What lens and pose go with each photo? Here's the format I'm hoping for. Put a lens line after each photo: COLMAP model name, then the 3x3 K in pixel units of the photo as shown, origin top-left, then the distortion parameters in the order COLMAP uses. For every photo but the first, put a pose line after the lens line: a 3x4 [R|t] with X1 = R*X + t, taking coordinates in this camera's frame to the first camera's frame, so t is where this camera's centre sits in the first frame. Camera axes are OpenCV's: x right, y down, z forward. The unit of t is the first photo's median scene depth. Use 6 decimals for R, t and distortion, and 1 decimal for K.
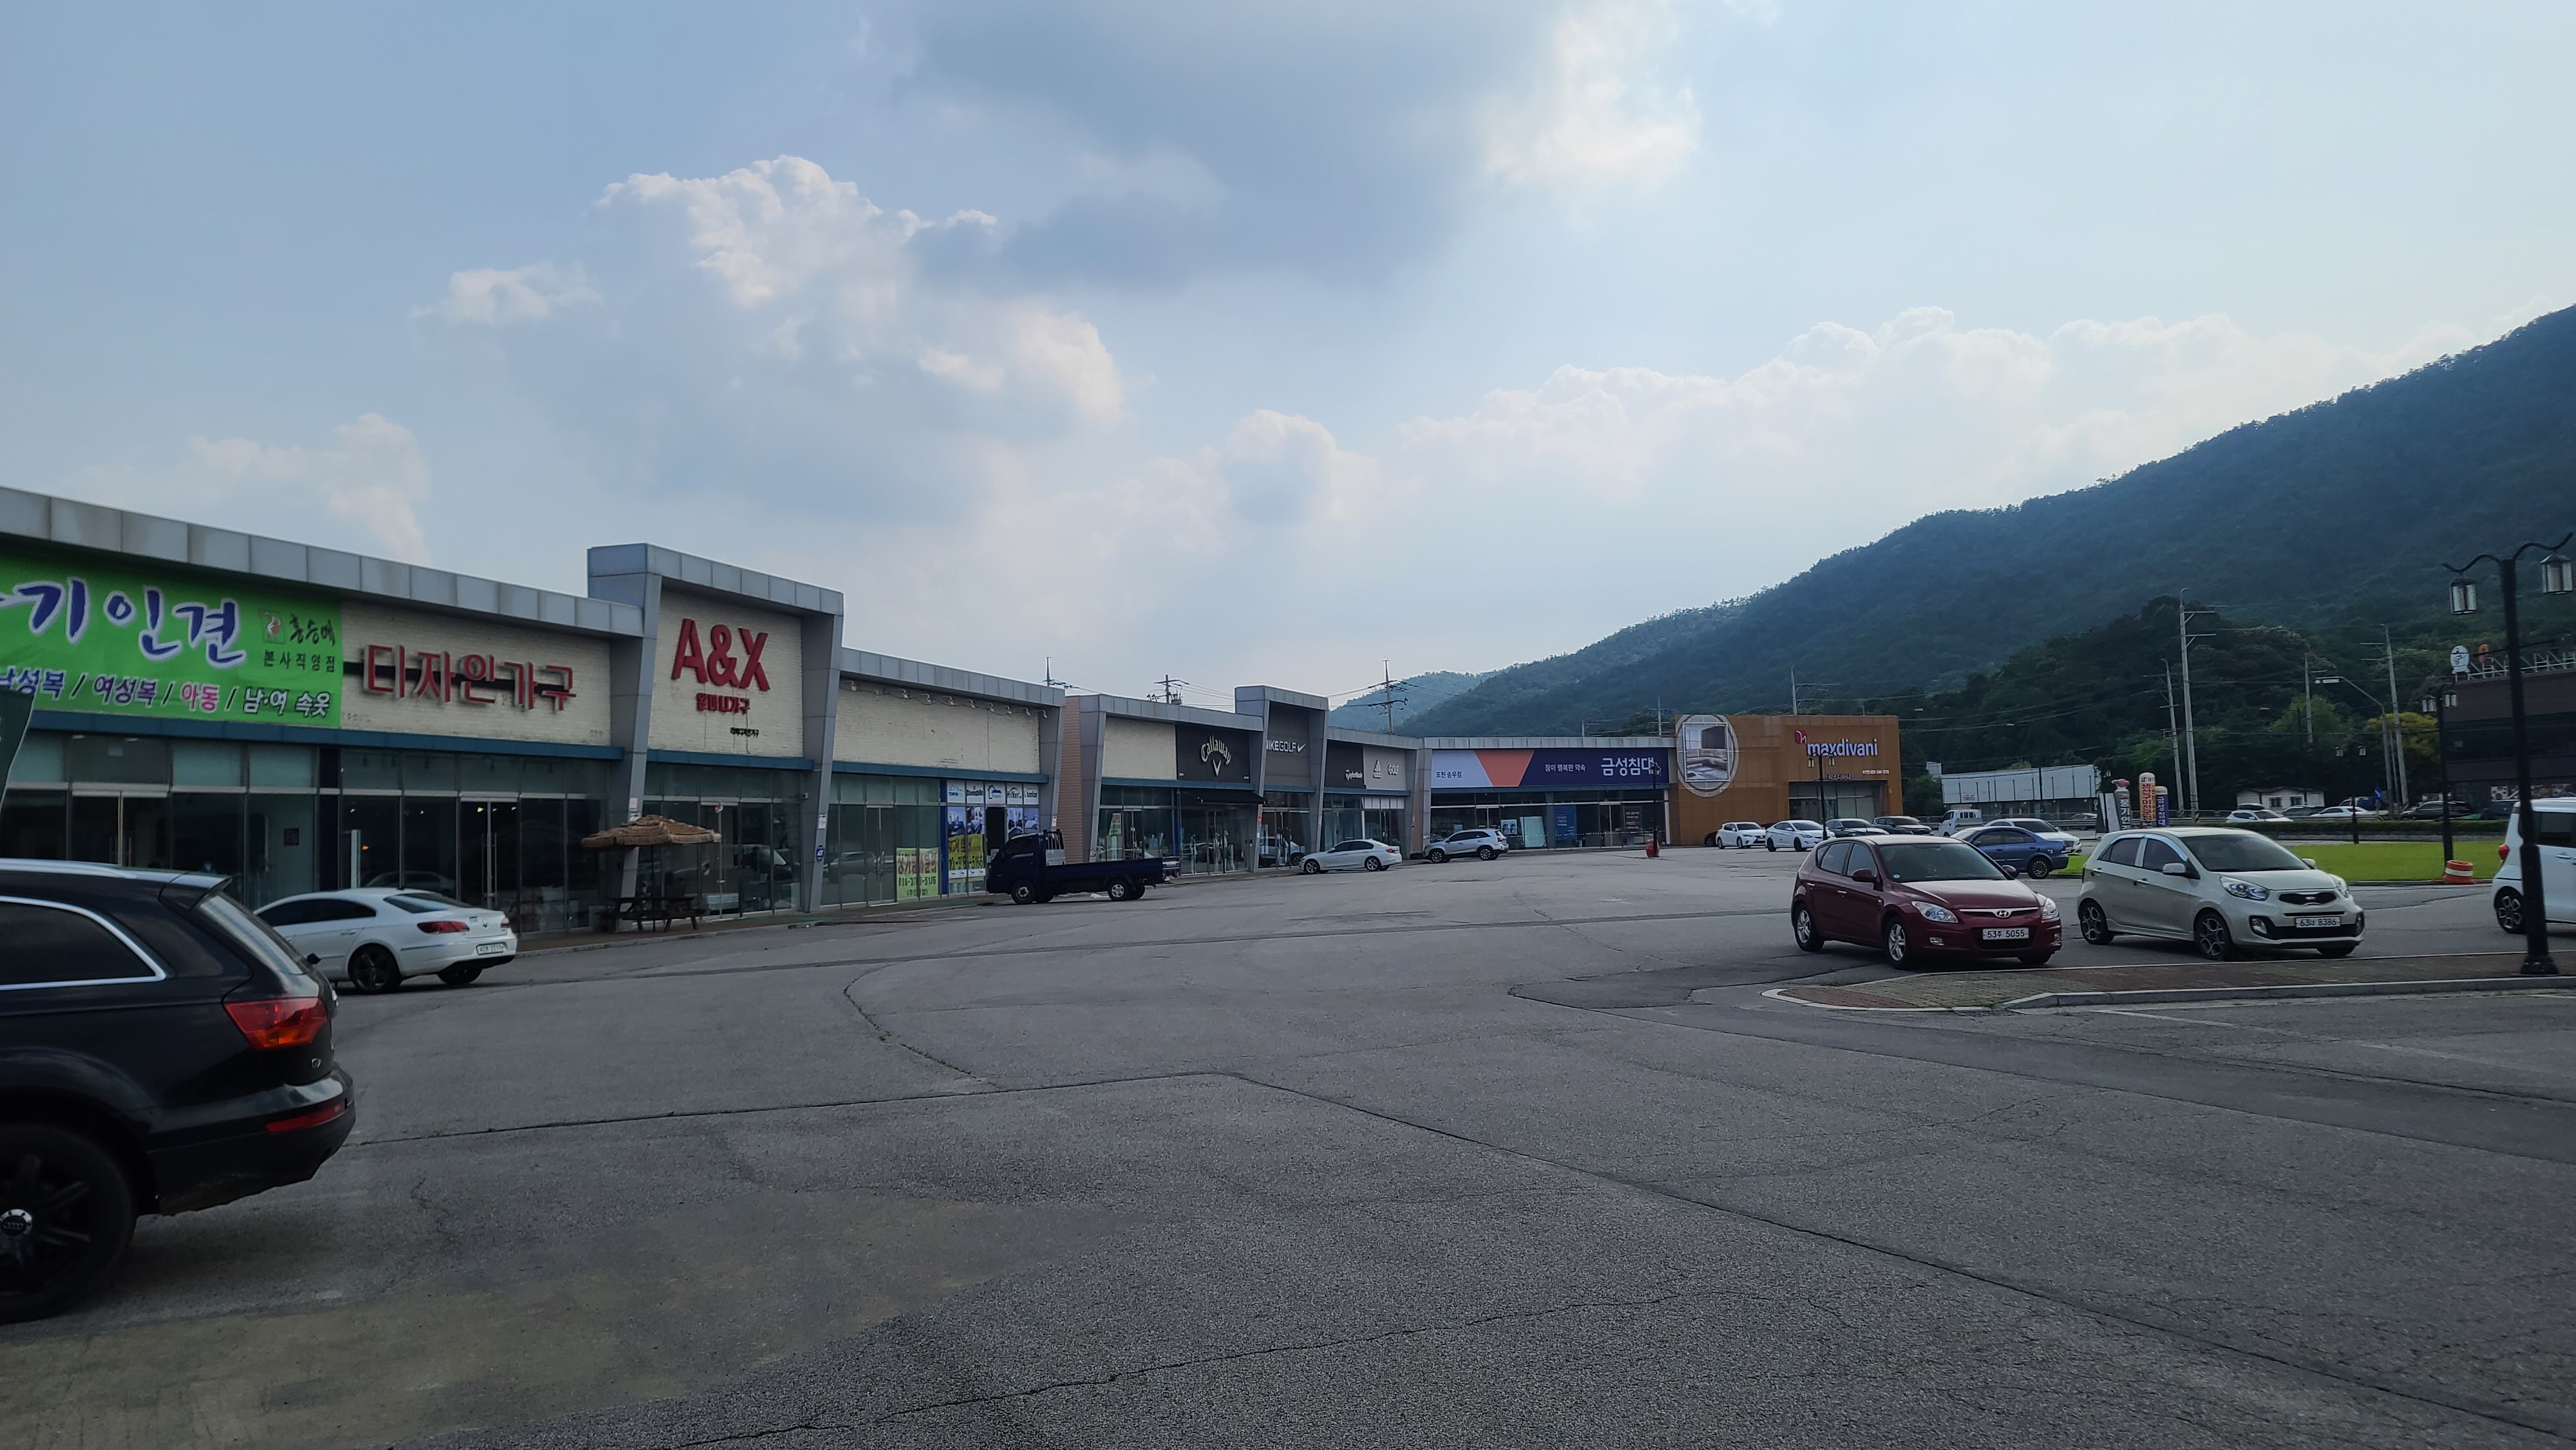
lens RADIAL K [[1821.6, 0, 1288.0], [0, 1821.6, 725.0], [0, 0, 1]] dist [0.000852, 0.000346]
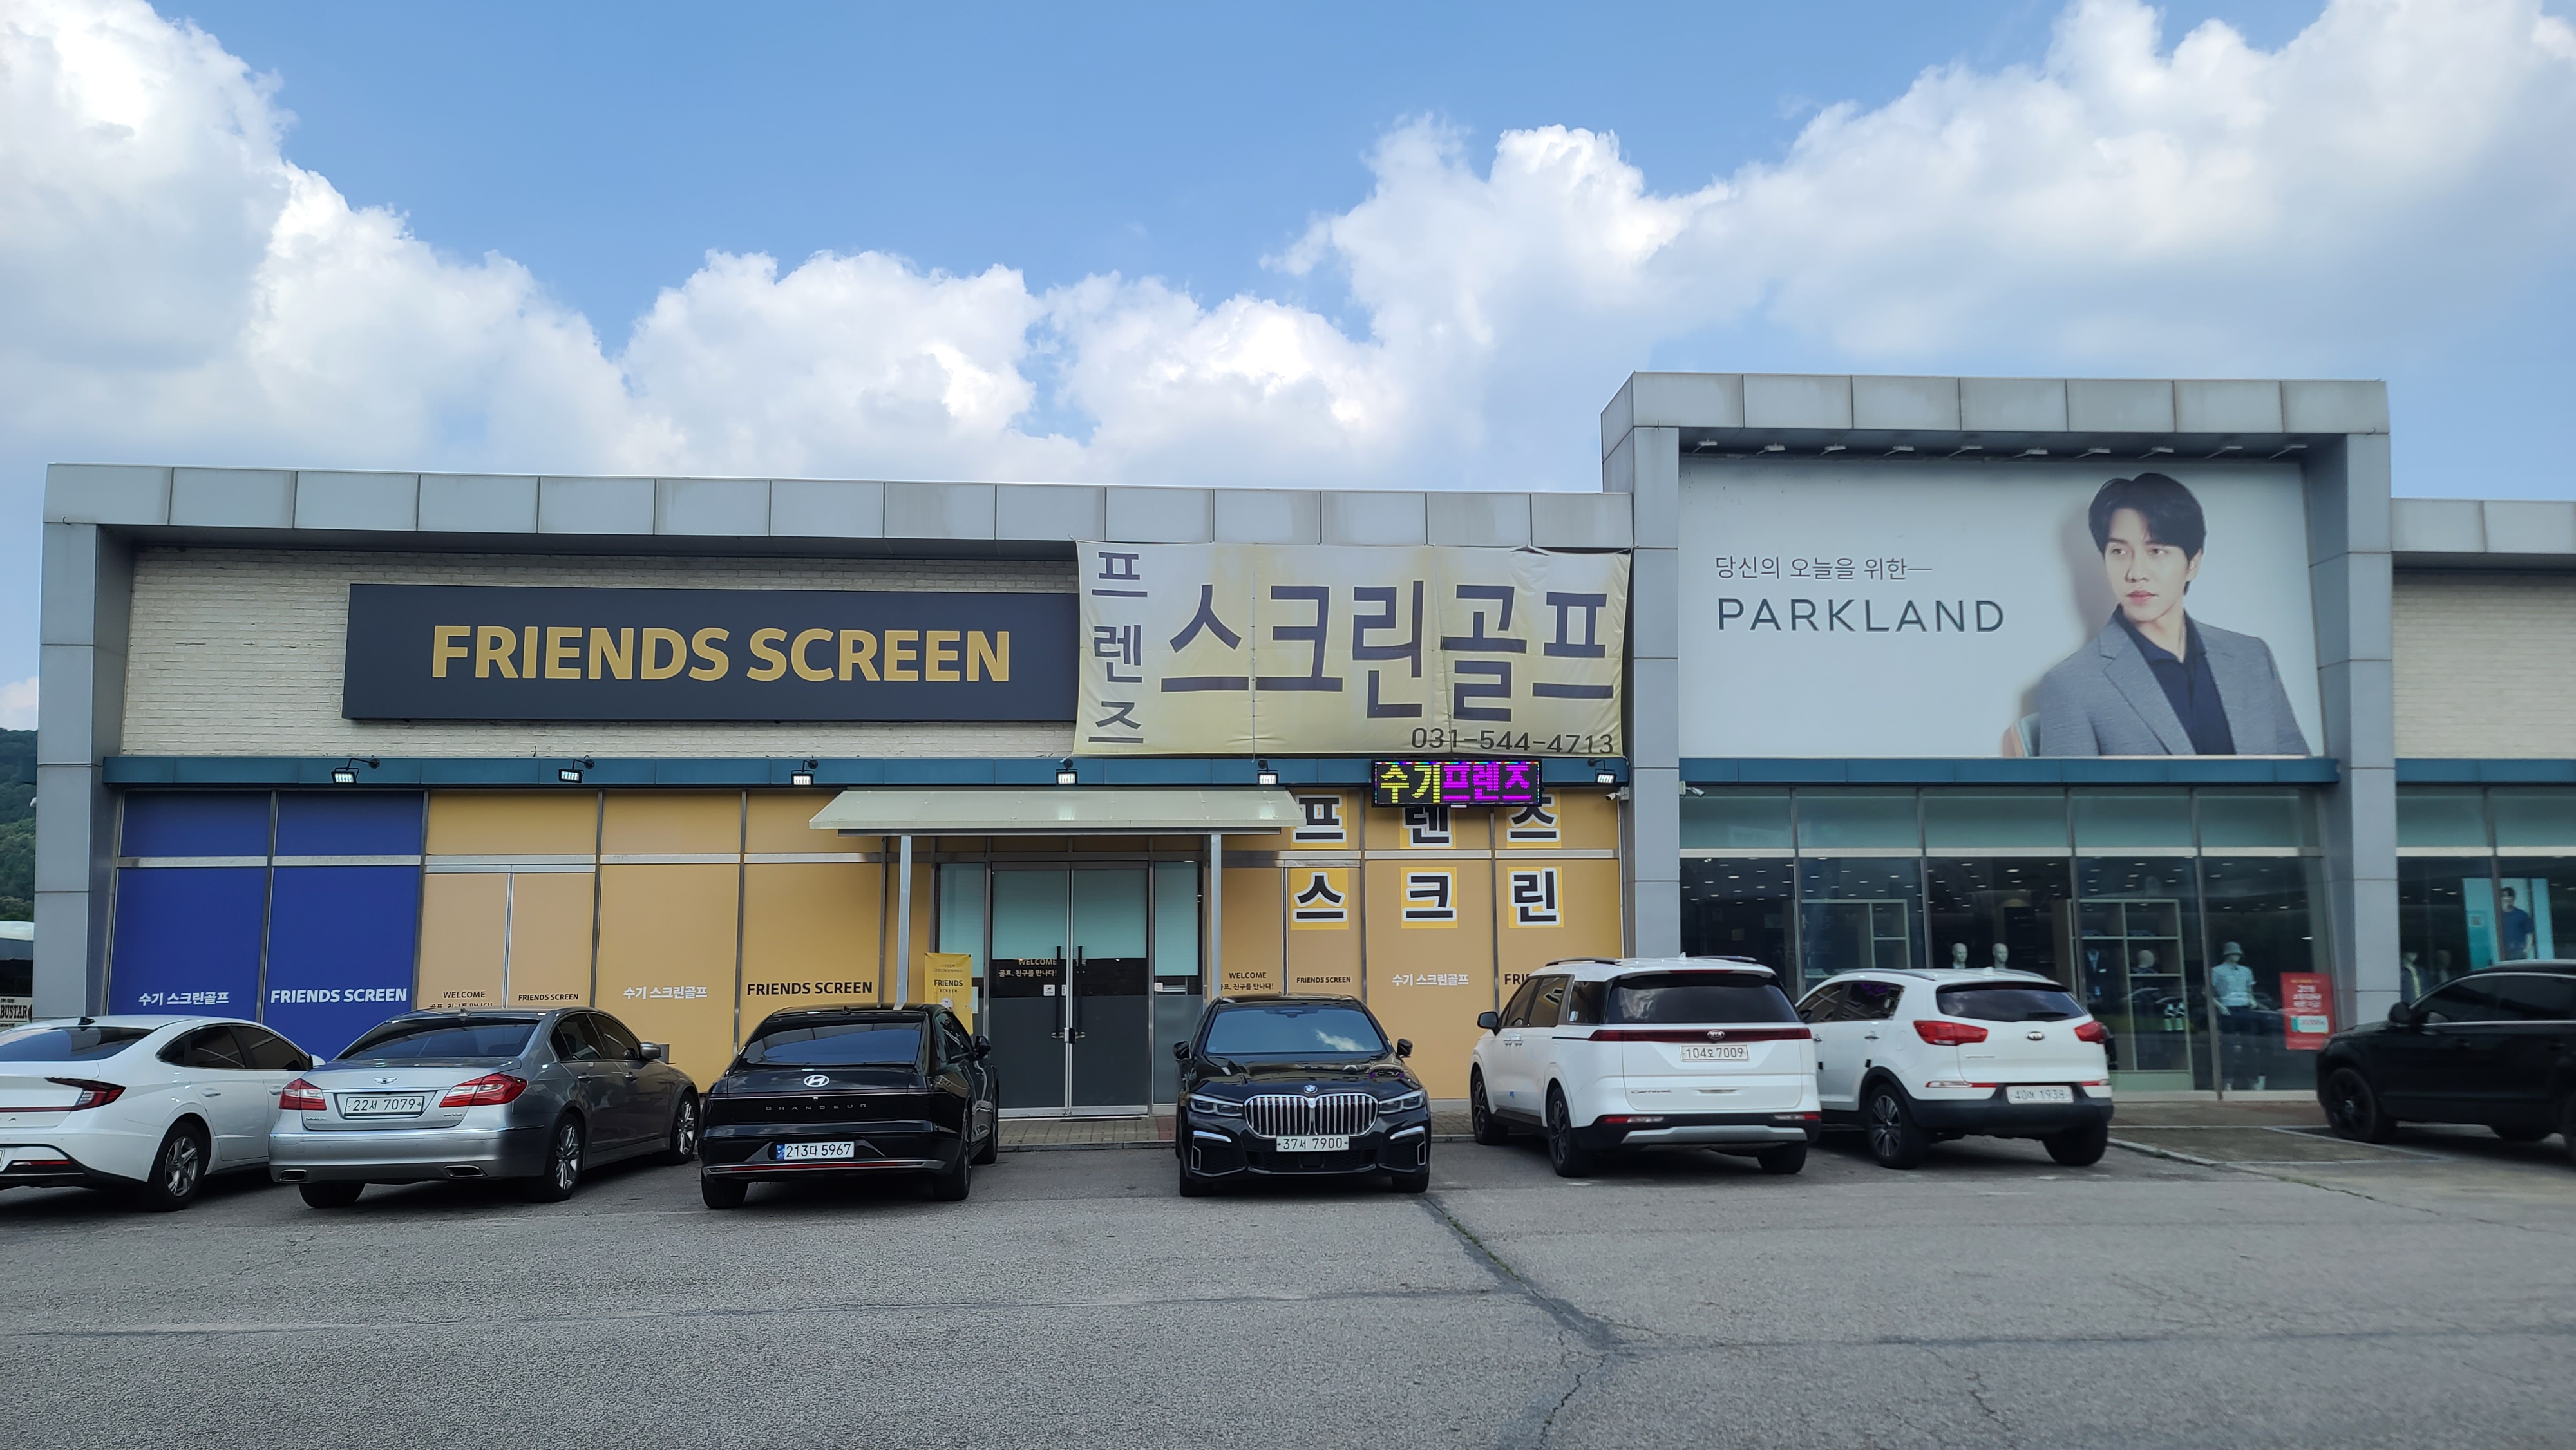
lens RADIAL K [[2080.7, 0, 1288.0], [0, 2080.7, 725.0], [0, 0, 1]] dist [0.001625, 0.000676]
pose [[0.264415, -0.069183, -0.961924, 0.165495], [0.039337, 0.997367, -0.060920, 0.031535], [0.963606, -0.021731, 0.266440, 0.608069]]
